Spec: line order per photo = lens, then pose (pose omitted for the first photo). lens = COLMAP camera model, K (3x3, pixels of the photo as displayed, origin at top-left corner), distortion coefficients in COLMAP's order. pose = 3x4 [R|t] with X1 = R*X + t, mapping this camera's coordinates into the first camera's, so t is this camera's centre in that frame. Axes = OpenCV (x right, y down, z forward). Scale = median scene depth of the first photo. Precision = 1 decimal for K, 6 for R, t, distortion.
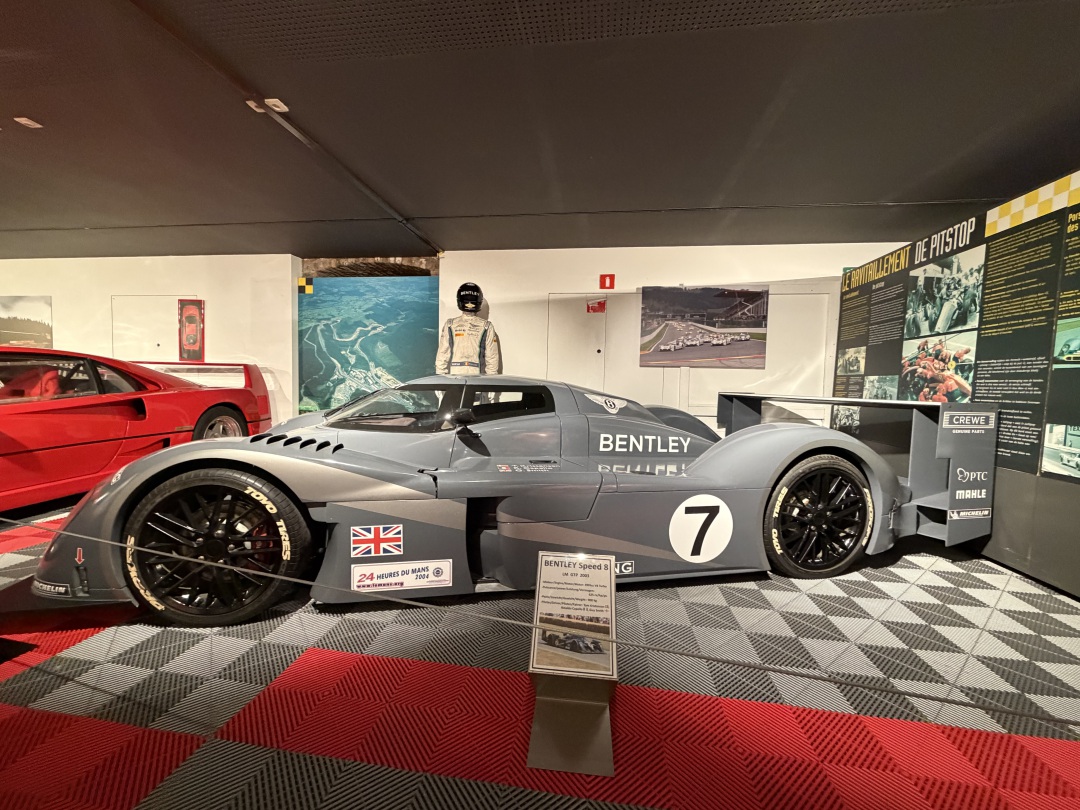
lens RADIAL K [[430.3, 0, 540.6], [0, 430.3, 404.5], [0, 0, 1]] dist [0.000851, 0.000250]
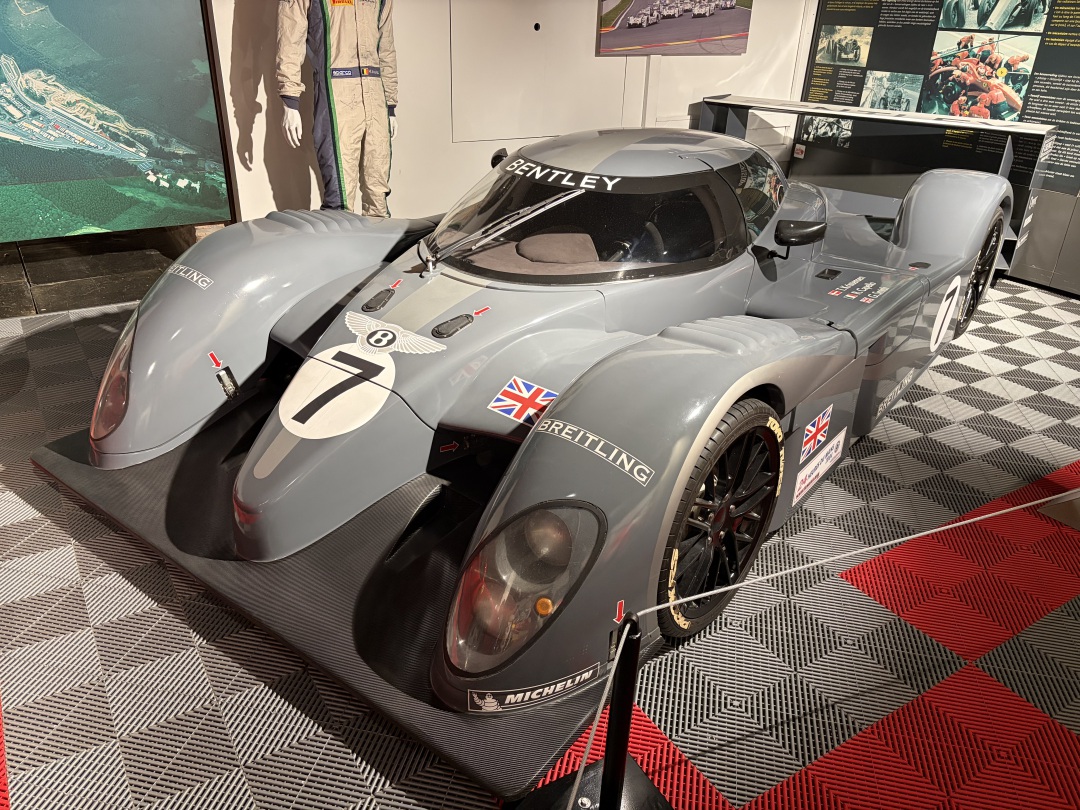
lens RADIAL K [[833.3, 0, 539.6], [0, 833.3, 406.7], [0, 0, 1]] dist [0.037085, -0.040296]
pose [[0.761402, -0.284041, 0.582741, -0.917061], [0.022025, 0.909719, 0.414640, -0.189754], [-0.647905, -0.302873, 0.698918, 0.177715]]
